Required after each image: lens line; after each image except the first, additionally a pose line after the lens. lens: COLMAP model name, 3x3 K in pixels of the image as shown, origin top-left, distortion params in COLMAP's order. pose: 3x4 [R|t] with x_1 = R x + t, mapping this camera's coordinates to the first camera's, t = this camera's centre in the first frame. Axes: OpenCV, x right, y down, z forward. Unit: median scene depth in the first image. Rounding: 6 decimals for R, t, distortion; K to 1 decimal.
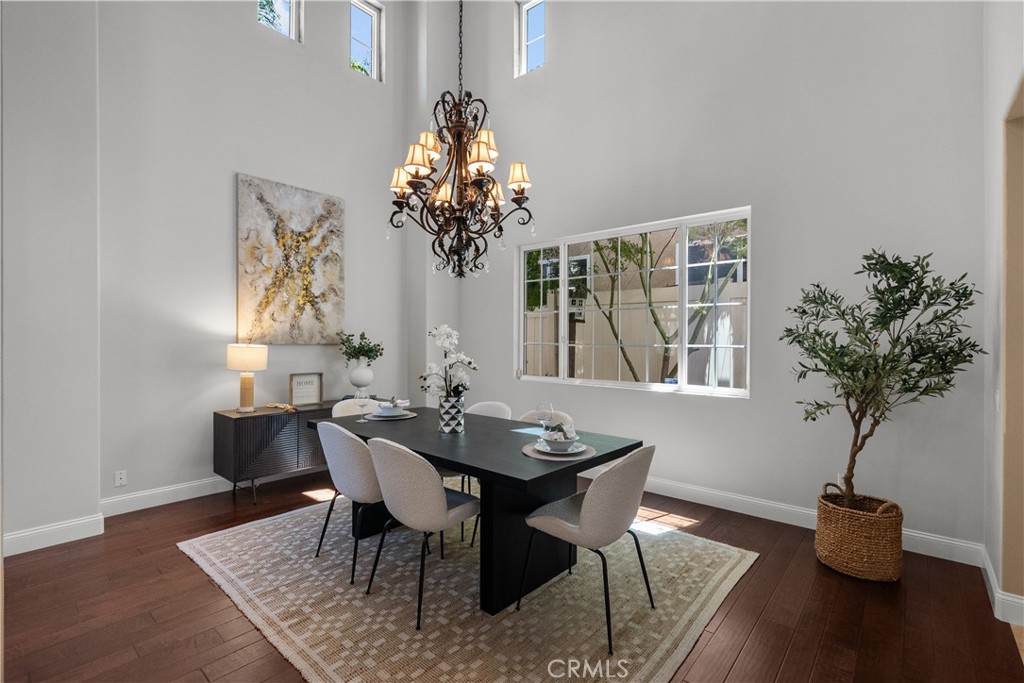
lens RADIAL K [[465.3, 0, 513.6], [0, 465.3, 342.1], [0, 0, 1]] dist [-0.007188, 0.004558]
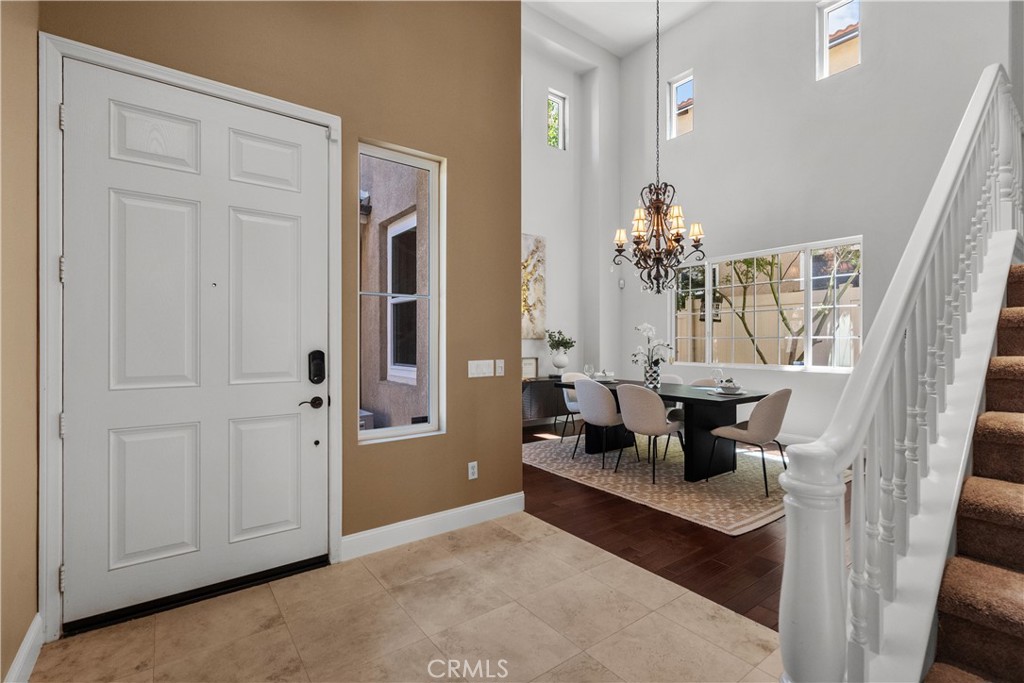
lens RADIAL K [[465.3, 0, 513.0], [0, 465.3, 342.8], [0, 0, 1]] dist [-0.007188, 0.004558]
pose [[0.977119, -0.003660, -0.212664, -0.270436], [0.002492, 0.999980, -0.005761, 0.042652], [0.212681, 0.005099, 0.977108, -0.721857]]
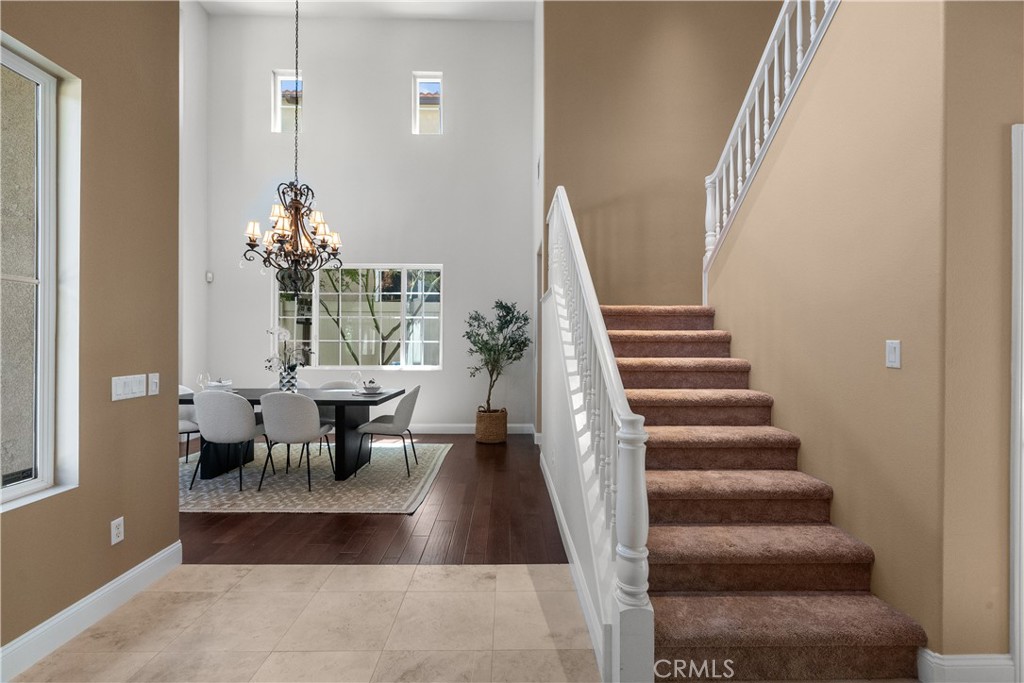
lens RADIAL K [[465.3, 0, 515.9], [0, 465.3, 341.7], [0, 0, 1]] dist [-0.007188, 0.004558]
pose [[0.746658, 0.000713, 0.665207, -0.618067], [0.003439, 0.999982, -0.004933, 0.025360], [-0.665199, 0.005971, 0.746642, -0.699177]]
